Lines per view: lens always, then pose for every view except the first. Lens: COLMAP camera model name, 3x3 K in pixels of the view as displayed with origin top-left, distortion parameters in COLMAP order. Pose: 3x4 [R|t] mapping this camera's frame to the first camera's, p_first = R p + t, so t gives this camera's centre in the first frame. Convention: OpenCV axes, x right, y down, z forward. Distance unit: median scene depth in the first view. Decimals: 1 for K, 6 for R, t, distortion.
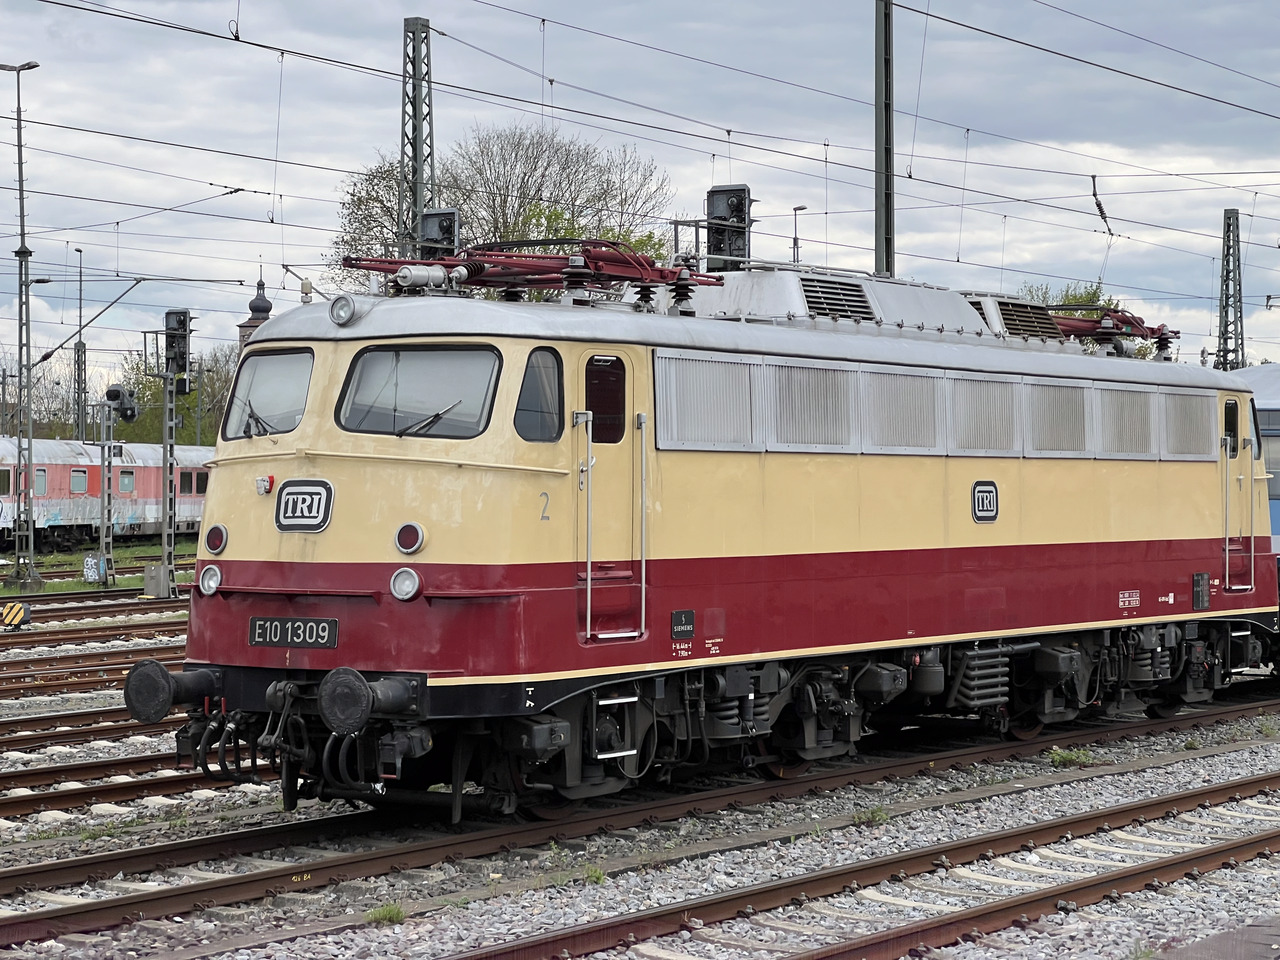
lens RADIAL K [[3060.9, 0, 640.6], [0, 3060.9, 411.8], [0, 0, 1]] dist [0.253684, 0.000000]
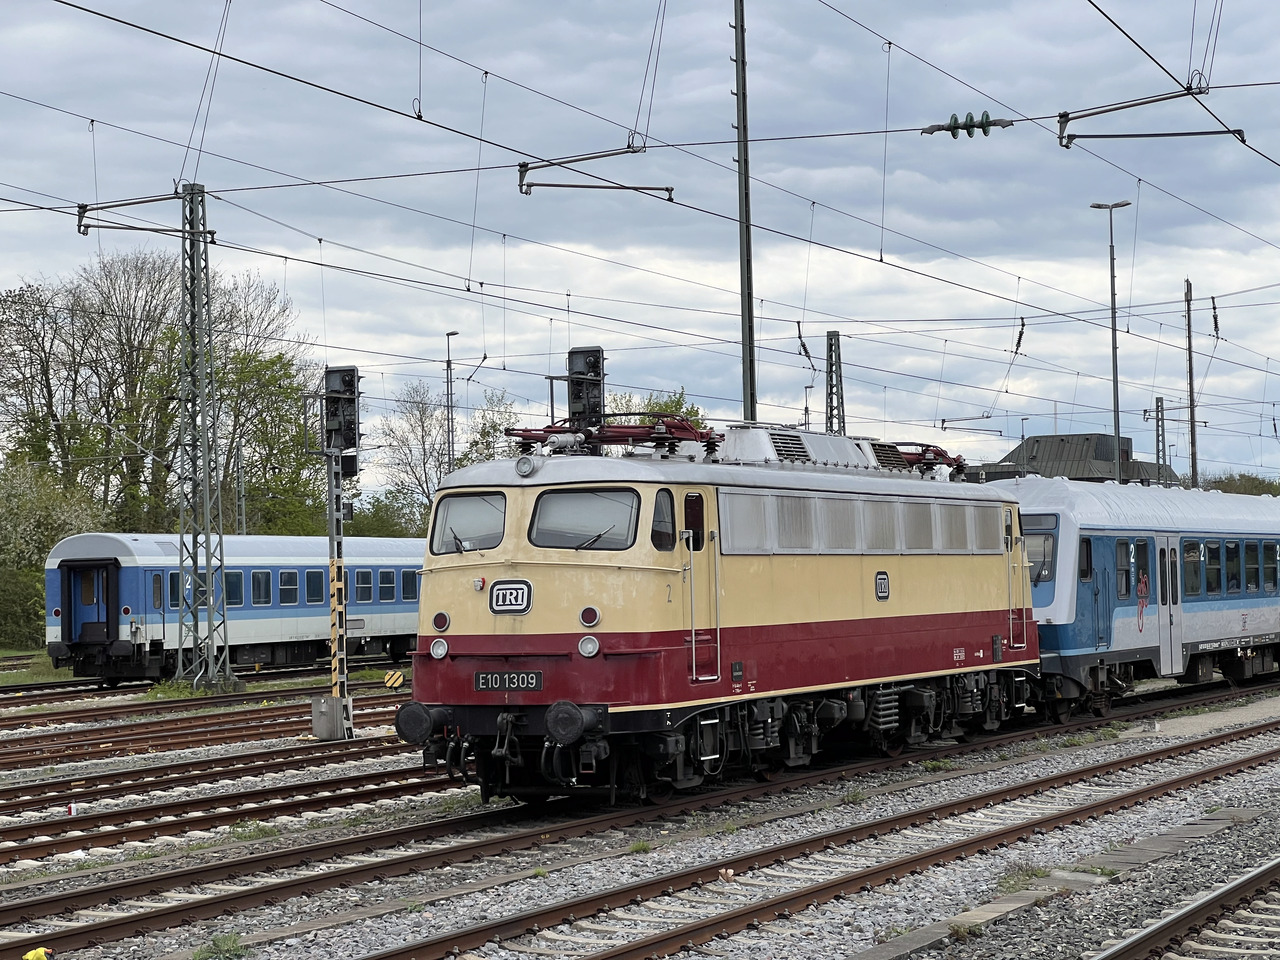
lens RADIAL K [[3060.9, 0, 640.2], [0, 3060.9, 487.7], [0, 0, 1]] dist [0.253684, 0.000000]
pose [[0.987679, -0.020370, 0.155165, -0.225683], [0.021703, 0.999741, -0.006904, -0.009088], [-0.154984, 0.010187, 0.987864, -0.399228]]
